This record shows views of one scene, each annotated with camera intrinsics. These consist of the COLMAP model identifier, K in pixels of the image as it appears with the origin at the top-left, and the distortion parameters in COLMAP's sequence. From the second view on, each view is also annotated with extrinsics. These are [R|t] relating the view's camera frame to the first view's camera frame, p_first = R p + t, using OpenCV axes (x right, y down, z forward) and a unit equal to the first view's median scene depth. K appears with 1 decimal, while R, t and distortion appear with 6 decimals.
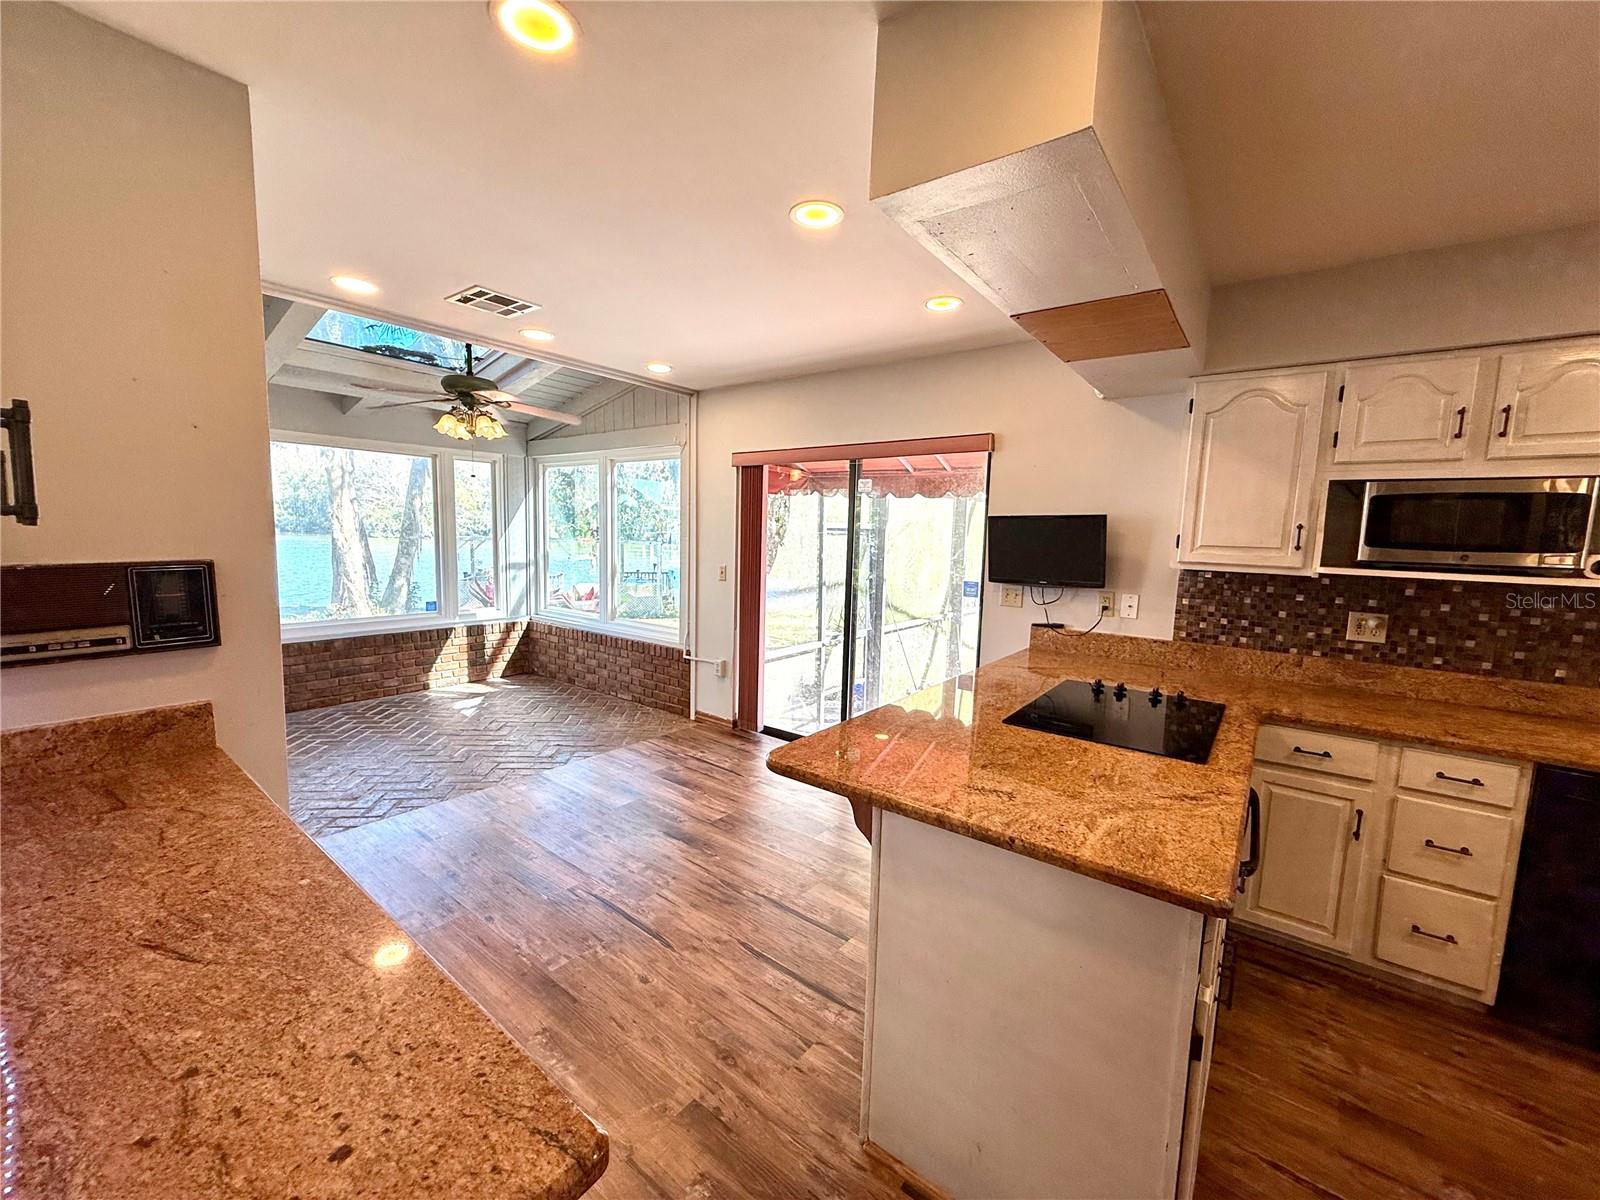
lens RADIAL K [[633.3, 0, 791.8], [0, 633.3, 600.1], [0, 0, 1]] dist [-0.003269, 0.000256]
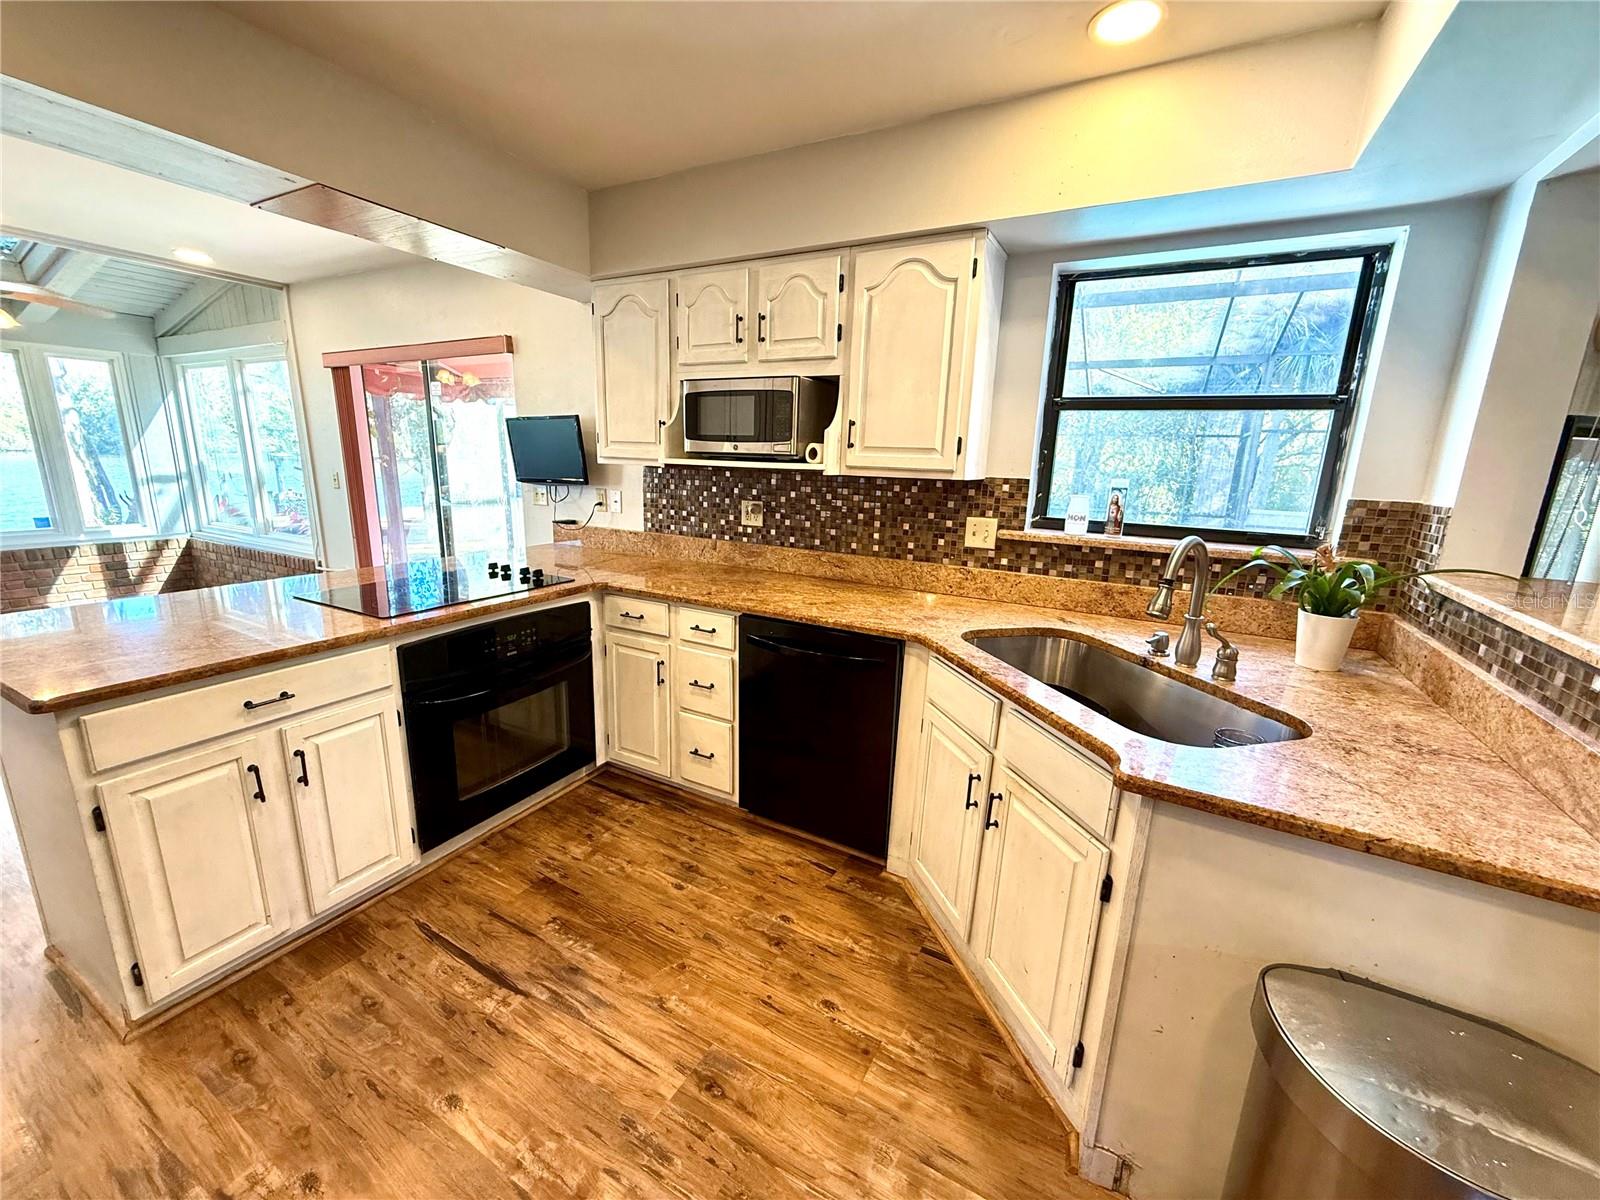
lens RADIAL K [[633.3, 0, 805.2], [0, 633.3, 600.7], [0, 0, 1]] dist [-0.003269, 0.000256]
pose [[0.986585, -0.033796, 0.159709, 0.758761], [0.014616, 0.992693, 0.119779, 0.060209], [-0.162590, -0.115838, 0.979870, -0.167214]]
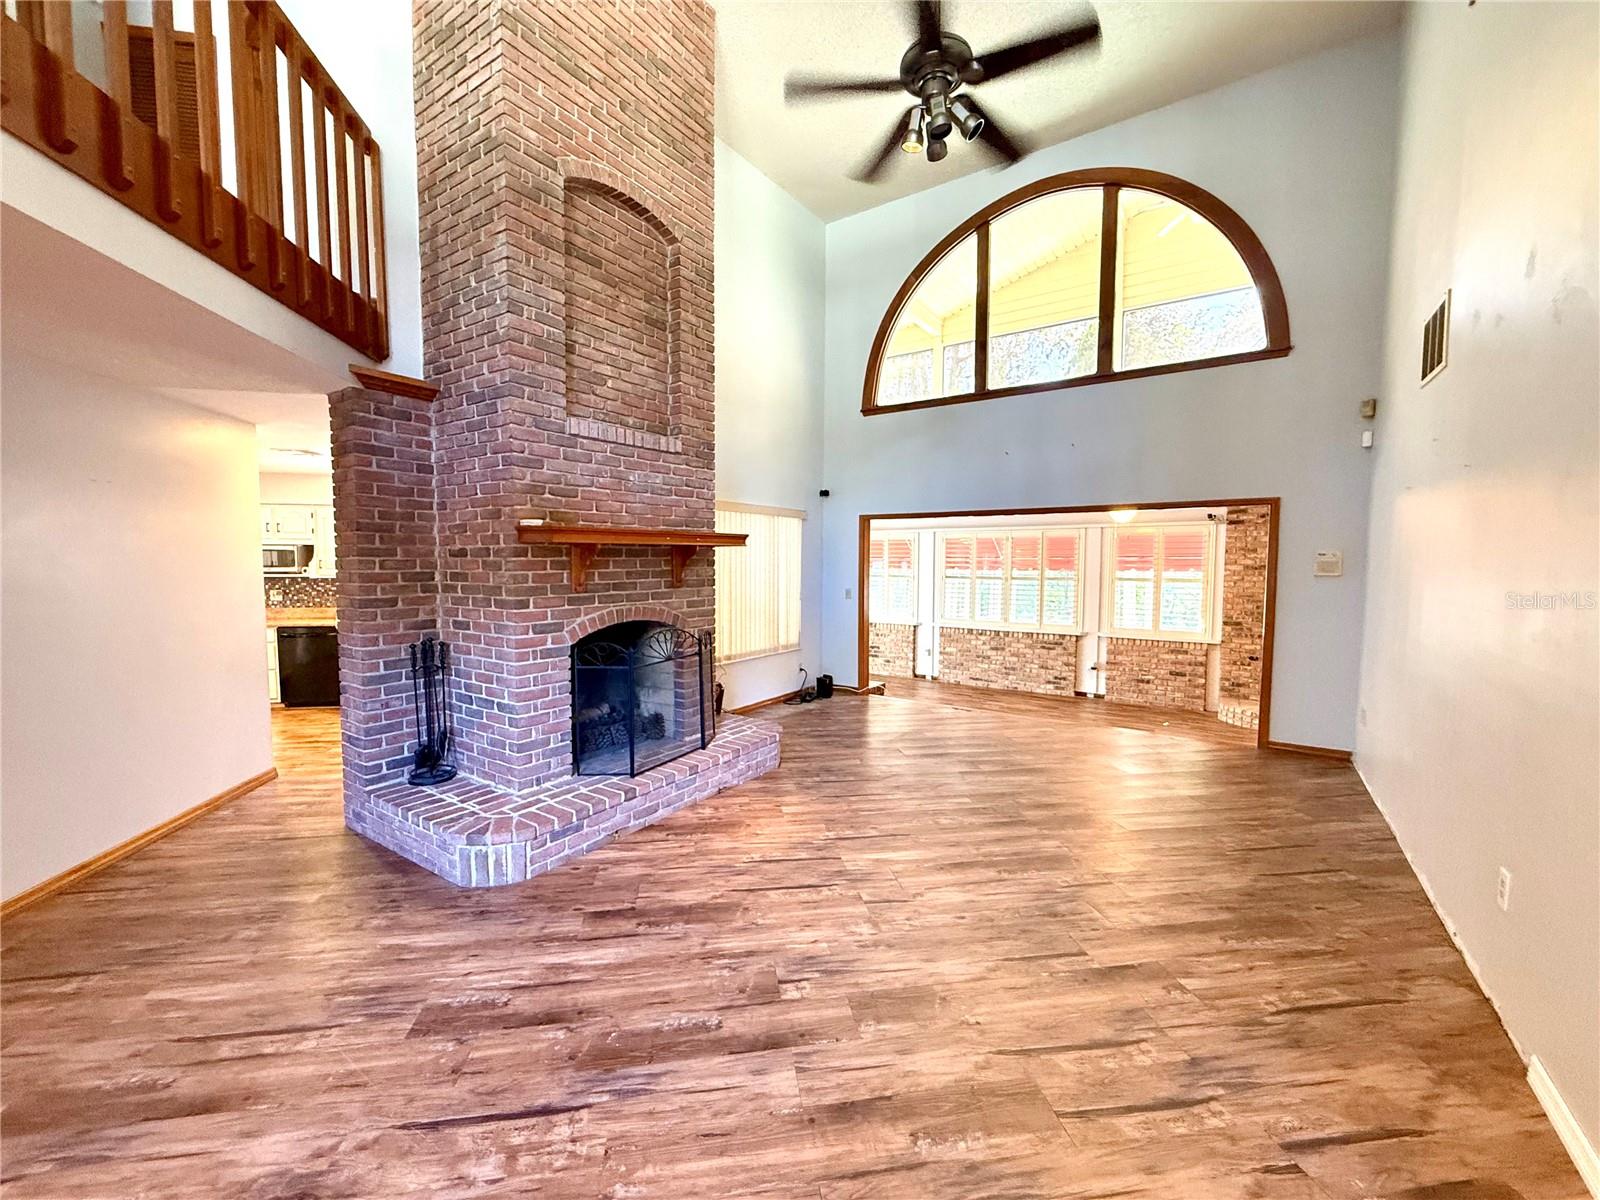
lens RADIAL K [[633.3, 0, 792.1], [0, 633.3, 599.7], [0, 0, 1]] dist [-0.003269, 0.000256]
pose [[0.688893, -0.072229, 0.721256, 0.433775], [0.094878, 0.995448, 0.009066, 0.235135], [-0.718627, 0.062186, 0.692610, -2.382741]]
